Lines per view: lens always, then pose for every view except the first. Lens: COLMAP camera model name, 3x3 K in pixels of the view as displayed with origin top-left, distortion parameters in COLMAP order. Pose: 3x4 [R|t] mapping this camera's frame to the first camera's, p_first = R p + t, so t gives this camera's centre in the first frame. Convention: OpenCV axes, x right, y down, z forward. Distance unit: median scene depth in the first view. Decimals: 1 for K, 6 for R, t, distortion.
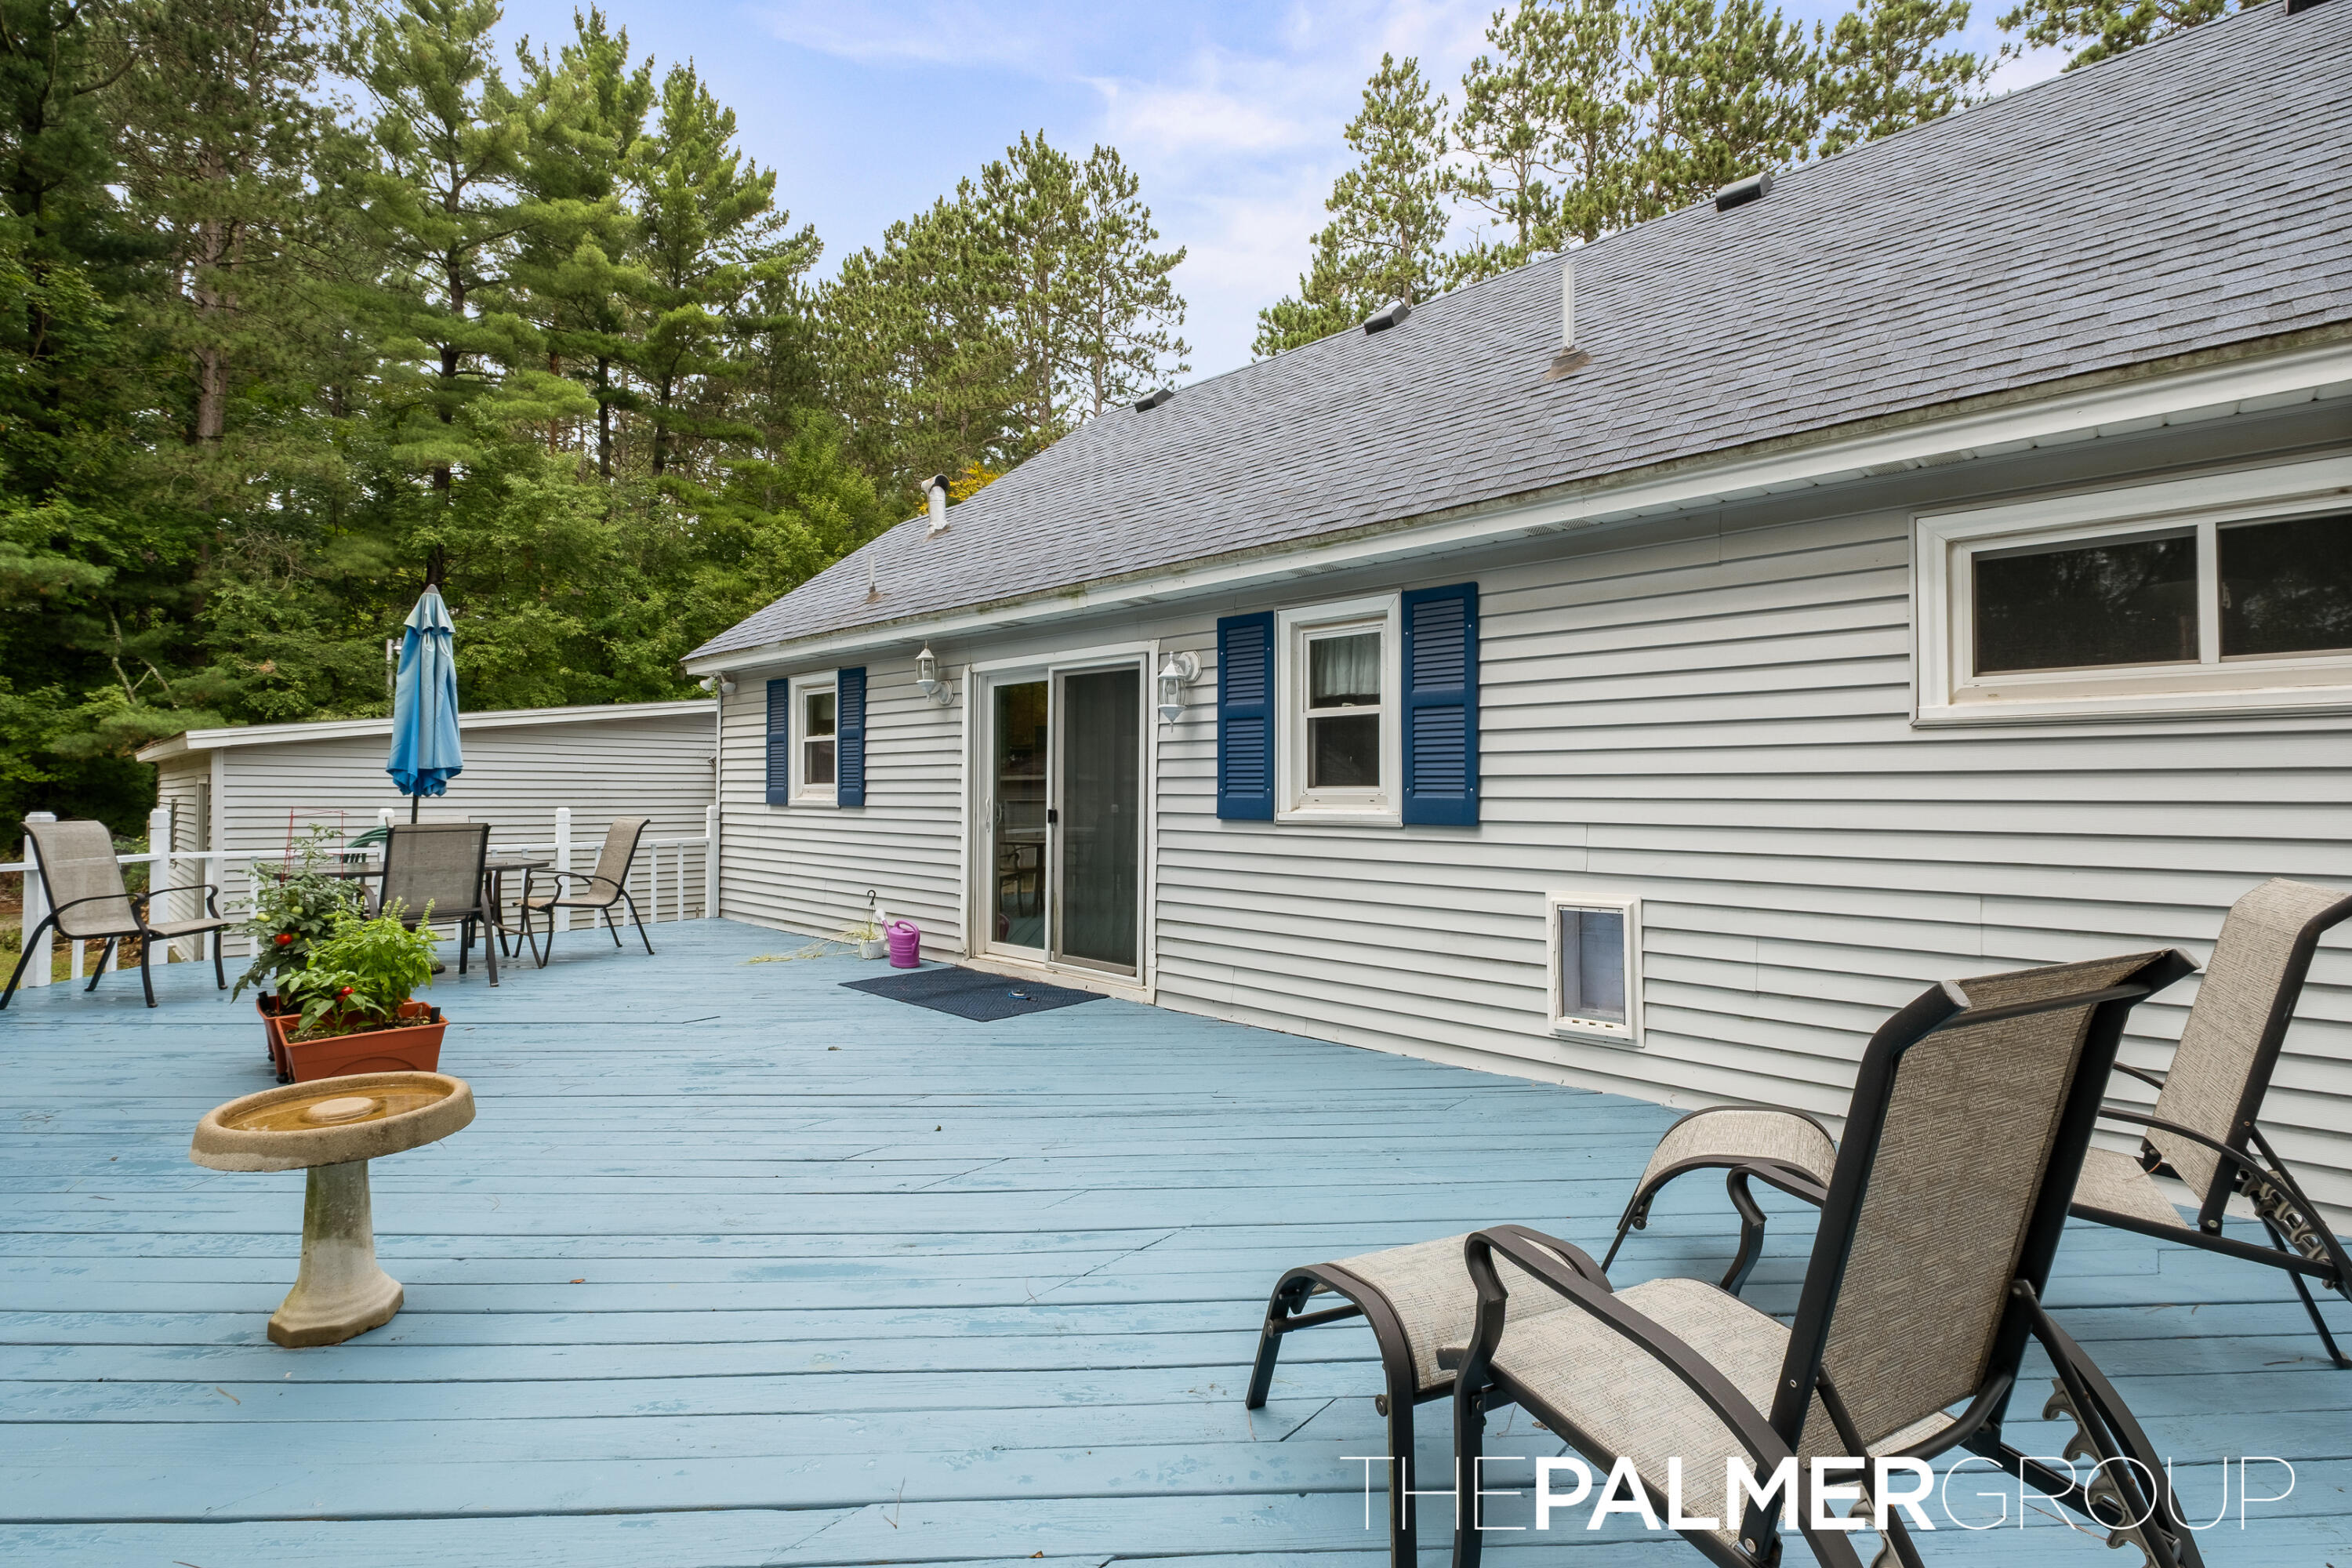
lens RADIAL K [[1031.3, 0, 1176.0], [0, 1031.3, 784.0], [0, 0, 1]] dist [0.000148, -0.000044]
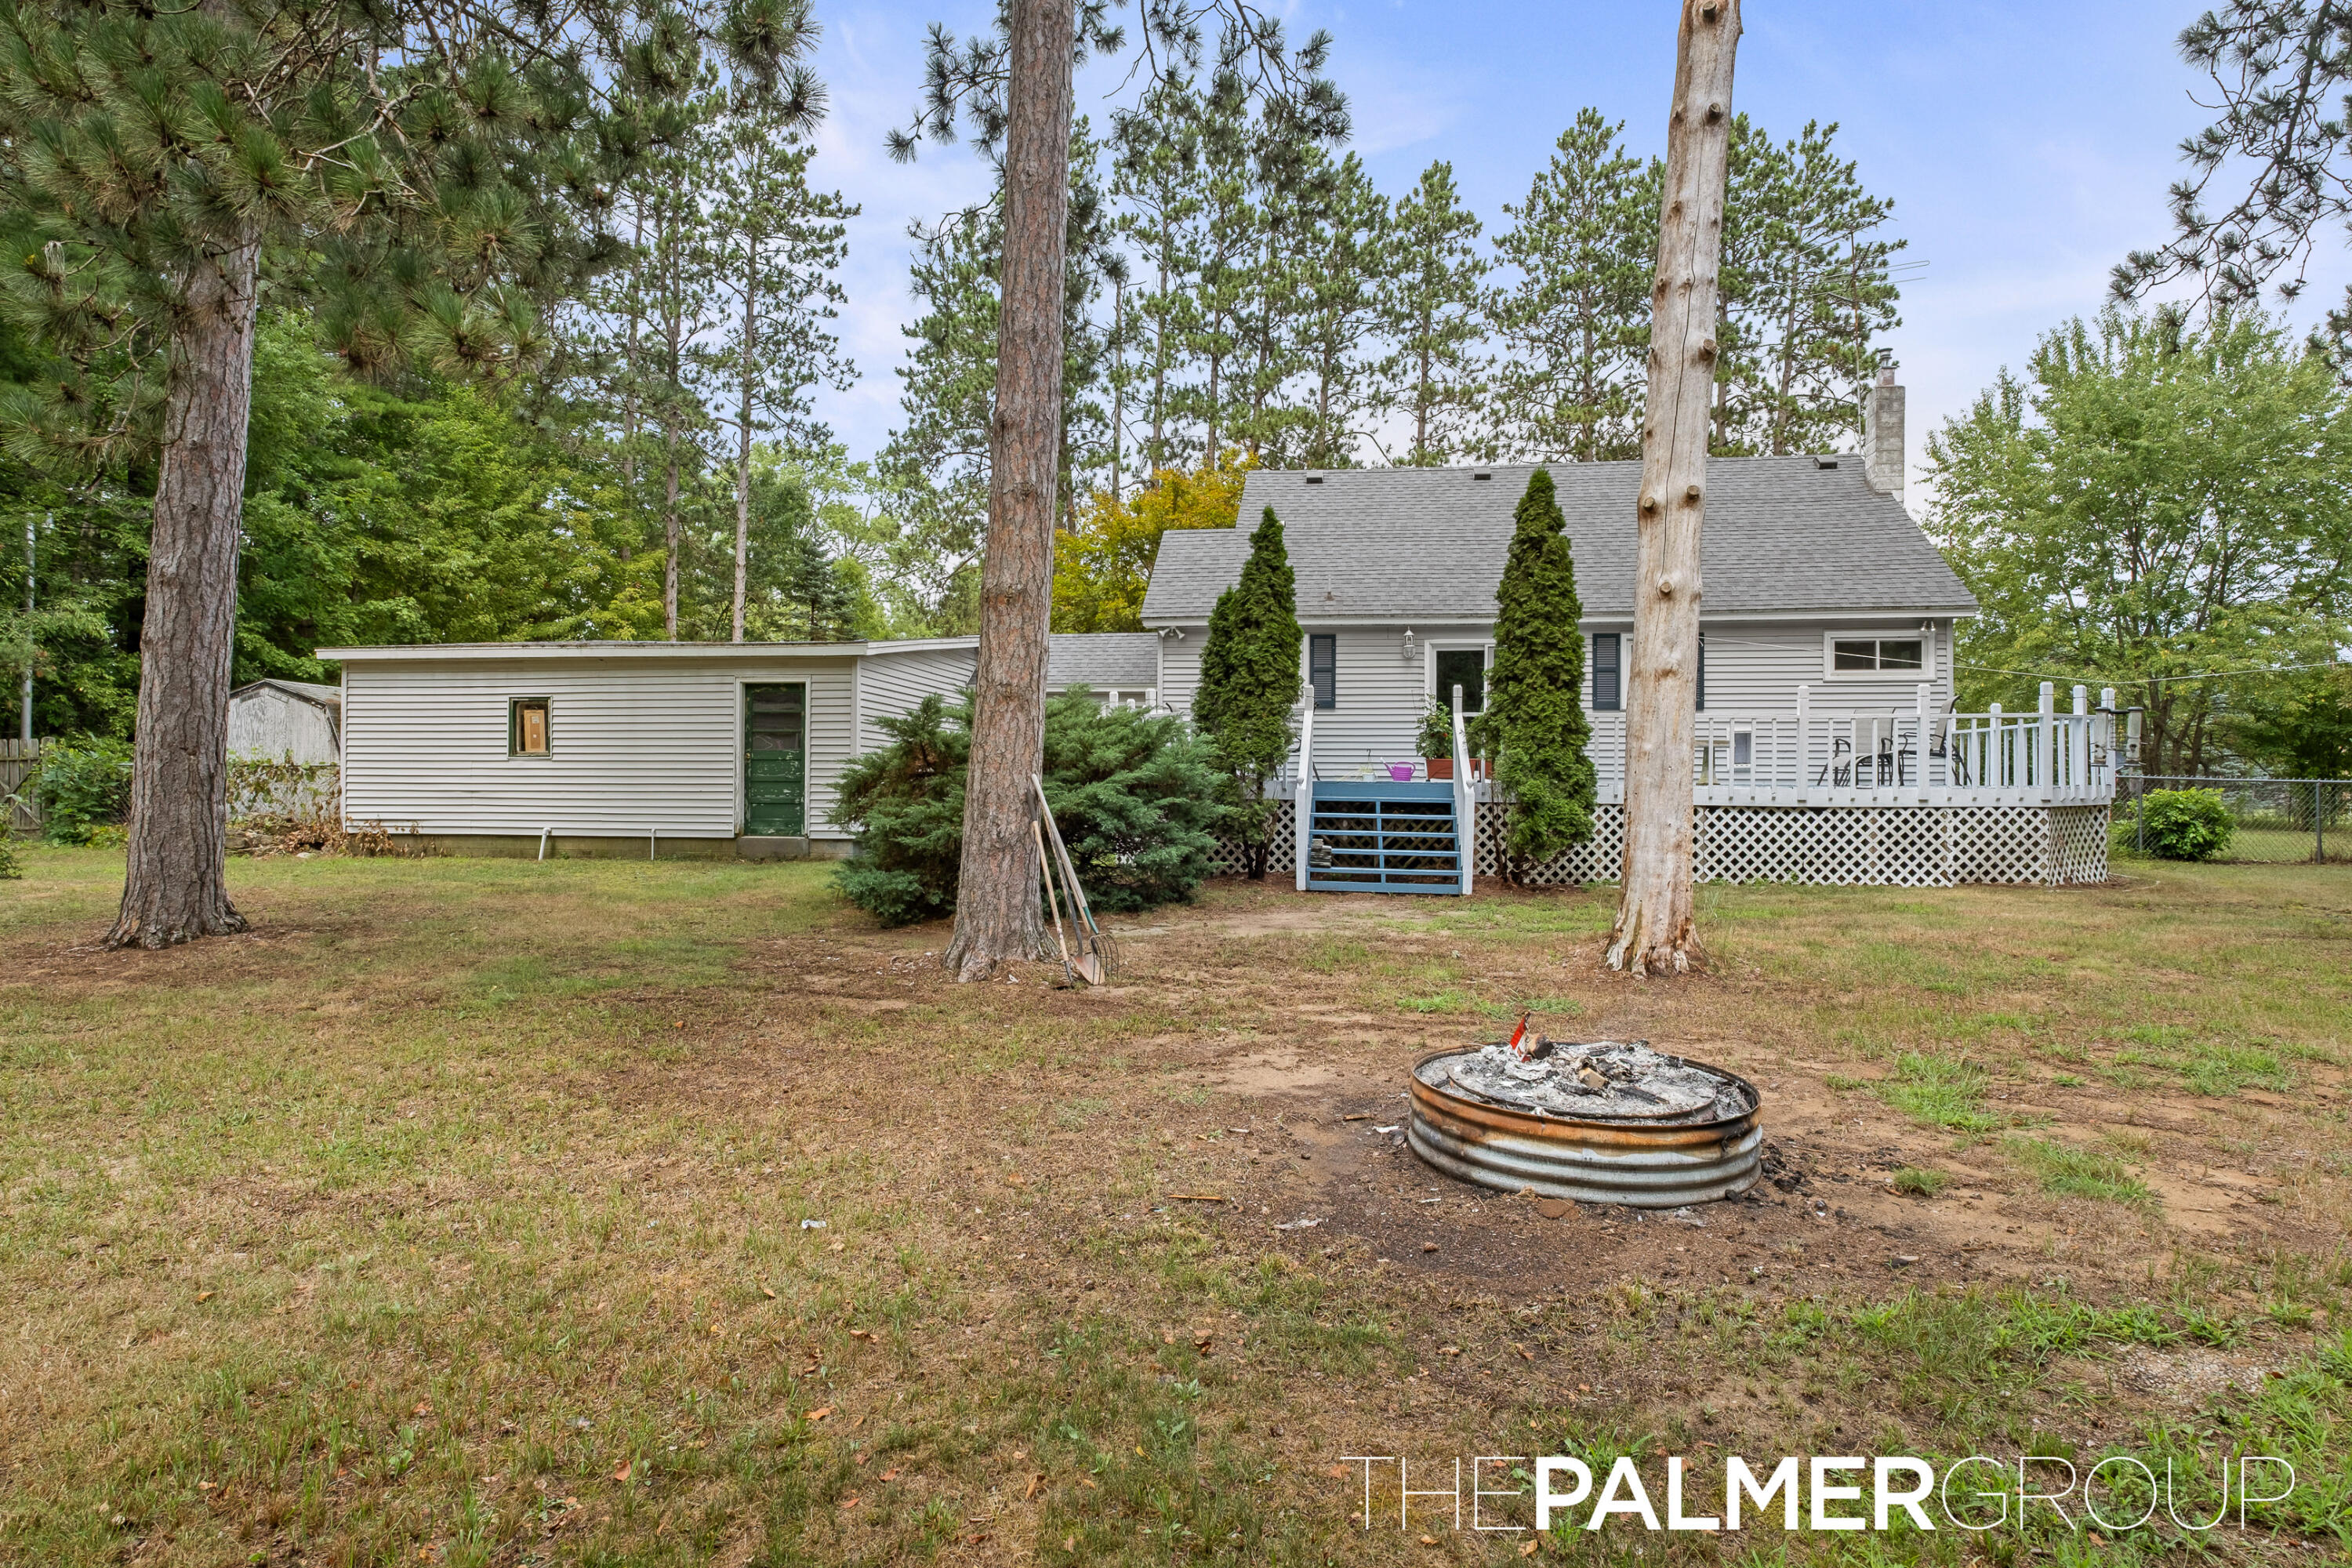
lens RADIAL K [[1189.7, 0, 1176.0], [0, 1189.7, 784.0], [0, 0, 1]] dist [-0.004315, -0.000567]
pose [[0.832899, 0.000074, 0.553425, -2.990241], [-0.008769, 0.999876, 0.013065, 0.230291], [-0.553355, -0.015735, 0.832797, -1.123159]]
